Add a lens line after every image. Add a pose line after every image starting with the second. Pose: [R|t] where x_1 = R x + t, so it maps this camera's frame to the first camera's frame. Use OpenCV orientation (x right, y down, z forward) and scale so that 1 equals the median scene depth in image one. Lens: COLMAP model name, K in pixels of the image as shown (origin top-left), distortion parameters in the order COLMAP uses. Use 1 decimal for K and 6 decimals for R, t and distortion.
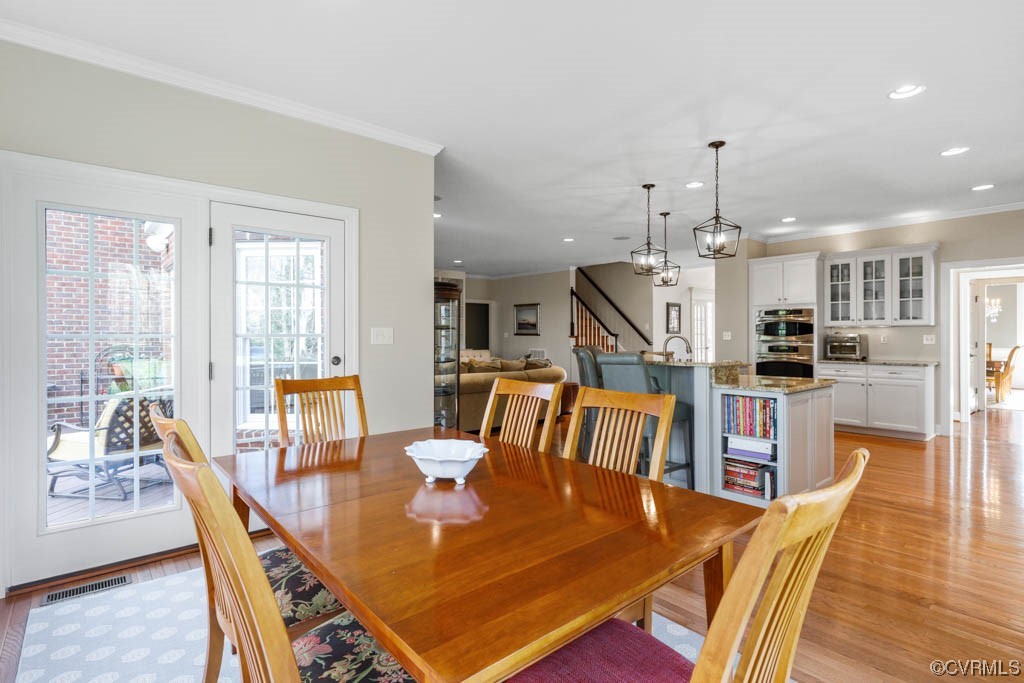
lens RADIAL K [[495.4, 0, 514.0], [0, 495.4, 335.4], [0, 0, 1]] dist [-0.001420, -0.000346]
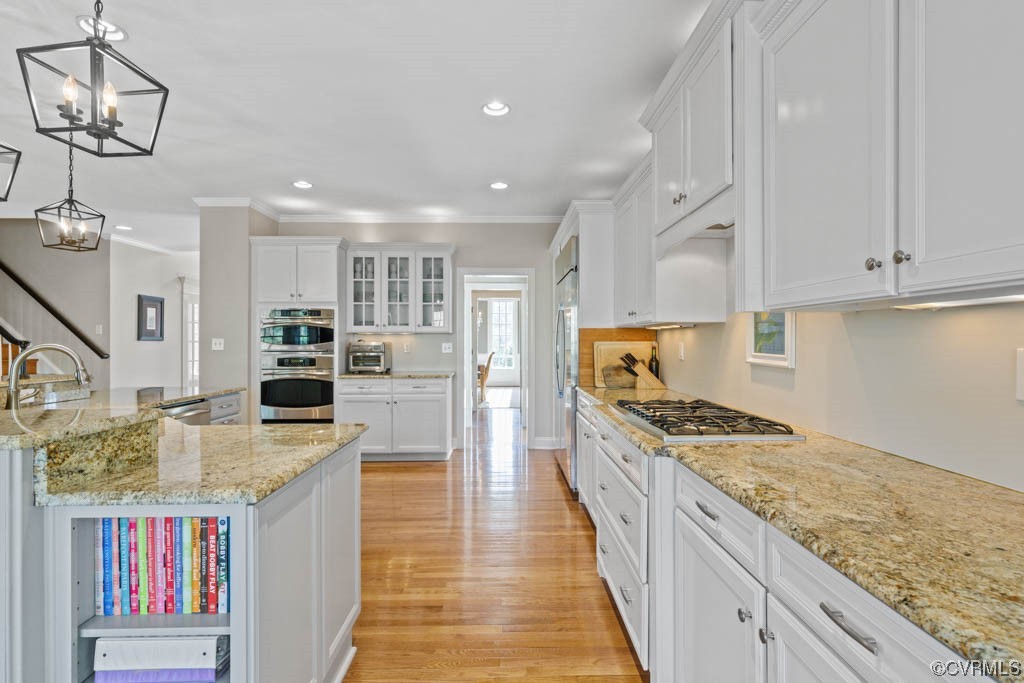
lens RADIAL K [[496.7, 0, 515.7], [0, 496.7, 342.1], [0, 0, 1]] dist [0.000556, 0.000306]
pose [[0.632389, 0.000951, 0.774650, 0.190167], [-0.000392, 1.000000, -0.000908, -0.002199], [-0.774651, 0.000271, 0.632389, 0.300418]]
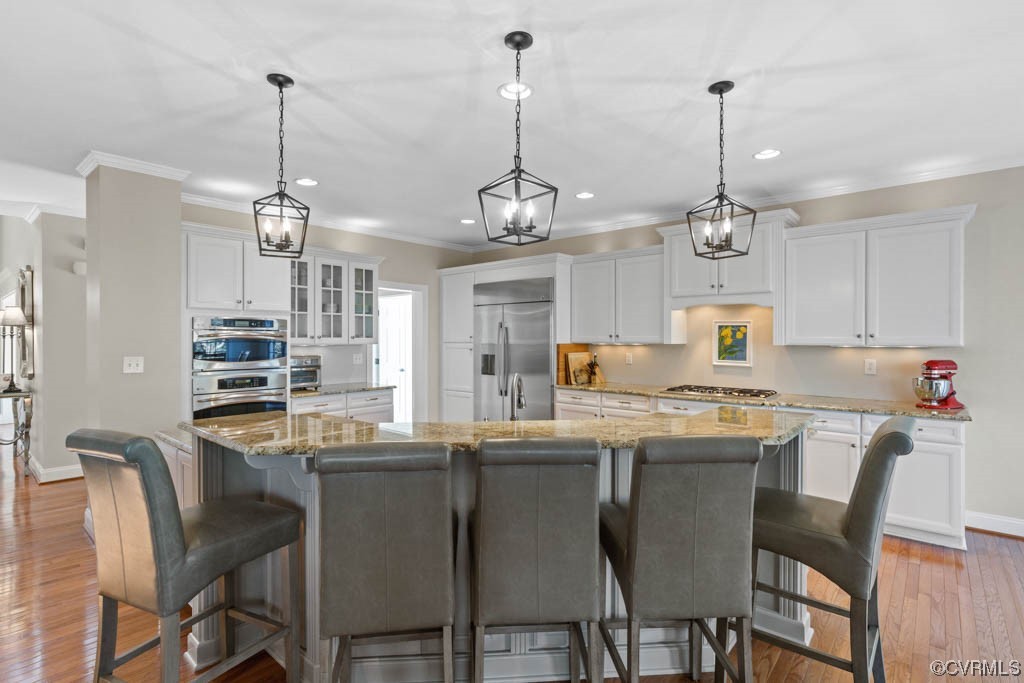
lens RADIAL K [[496.7, 0, 515.7], [0, 496.7, 342.1], [0, 0, 1]] dist [0.000556, 0.000306]
pose [[-0.154677, -0.006360, 0.987945, -0.129590], [0.002830, 0.999972, 0.006880, -0.028718], [-0.987961, 0.003860, -0.154654, 0.837125]]
